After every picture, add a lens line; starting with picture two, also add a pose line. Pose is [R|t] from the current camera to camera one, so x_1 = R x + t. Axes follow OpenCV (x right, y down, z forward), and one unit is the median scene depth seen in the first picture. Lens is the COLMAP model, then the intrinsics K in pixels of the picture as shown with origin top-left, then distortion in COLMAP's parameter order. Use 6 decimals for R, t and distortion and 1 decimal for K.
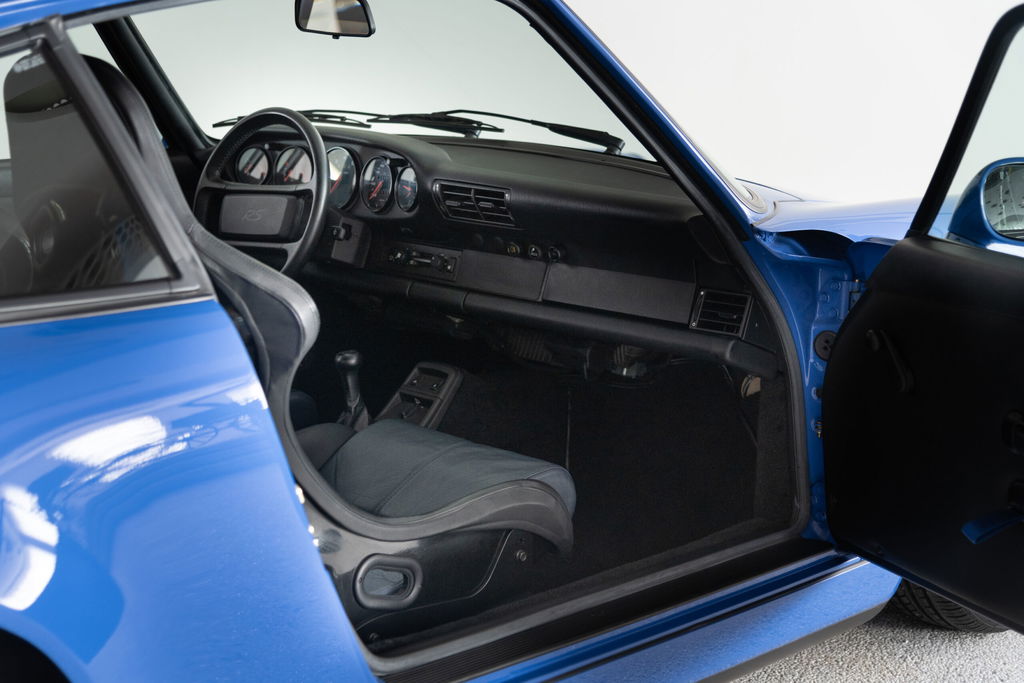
lens RADIAL K [[1705.9, 0, 512.0], [0, 1705.9, 341.5], [0, 0, 1]] dist [0.086681, 0.049582]
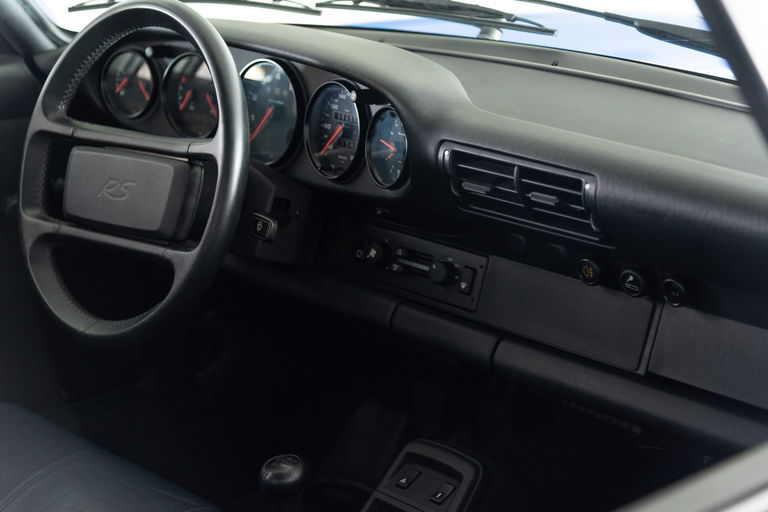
lens RADIAL K [[1593.0, 0, 384.0], [0, 1593.0, 256.0], [0, 0, 1]] dist [-0.017748, -0.119771]
pose [[0.999055, -0.000777, -0.043462, -0.040040], [0.004665, 0.995982, 0.089436, -0.099619], [0.043218, -0.089554, 0.995044, 0.478621]]
